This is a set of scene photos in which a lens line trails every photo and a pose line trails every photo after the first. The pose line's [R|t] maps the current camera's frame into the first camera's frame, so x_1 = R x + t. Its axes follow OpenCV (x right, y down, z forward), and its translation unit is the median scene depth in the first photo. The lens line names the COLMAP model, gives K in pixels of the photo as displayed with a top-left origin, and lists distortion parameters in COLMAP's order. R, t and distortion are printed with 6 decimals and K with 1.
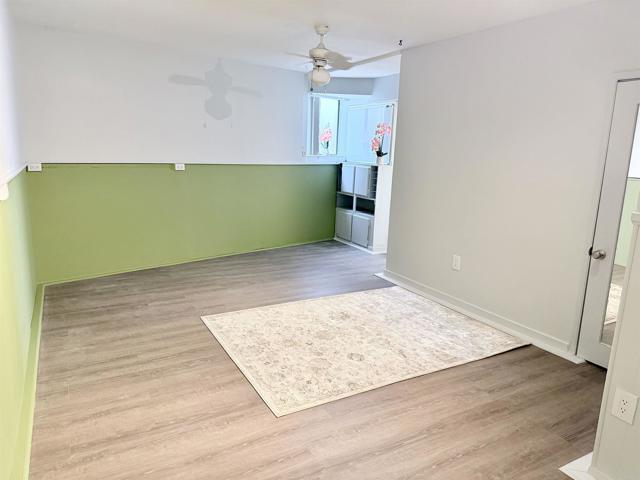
lens RADIAL K [[453.8, 0, 320.0], [0, 453.8, 240.0], [0, 0, 1]] dist [0.098808, -0.125326]
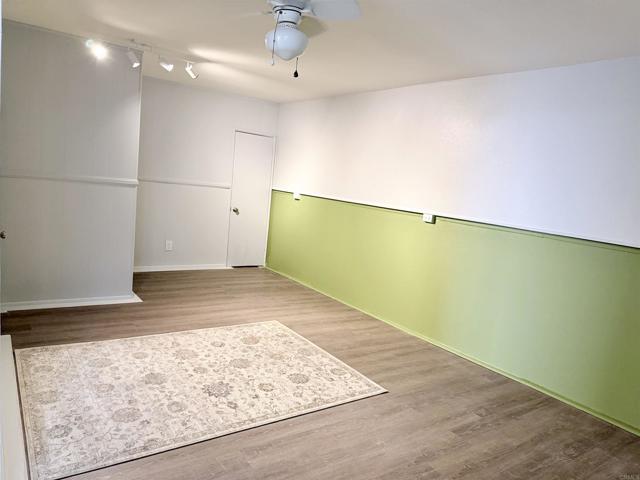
lens RADIAL K [[453.8, 0, 320.0], [0, 453.8, 240.0], [0, 0, 1]] dist [0.098808, -0.125326]
pose [[-0.984943, -0.120340, -0.124120, -0.001113], [-0.154625, 0.934323, 0.321142, -0.336024], [0.077322, 0.335499, -0.938862, 1.666554]]
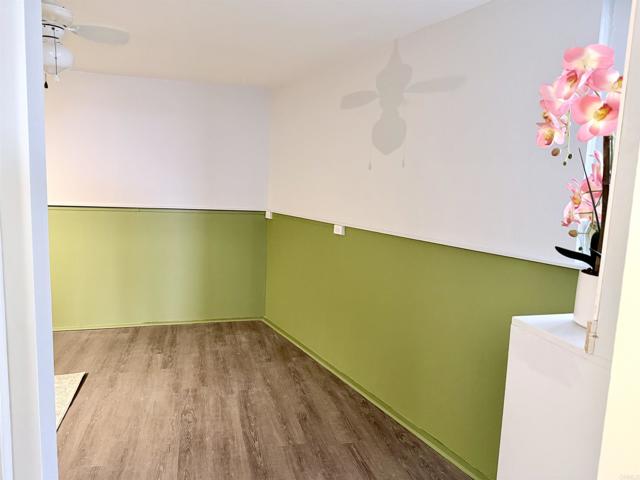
lens RADIAL K [[453.8, 0, 320.0], [0, 453.8, 240.0], [0, 0, 1]] dist [0.098808, -0.125326]
pose [[-0.240745, 0.077214, -0.967512, 0.480243], [-0.240017, 0.961134, 0.136428, -0.315166], [0.940443, 0.265063, -0.212855, 1.538939]]
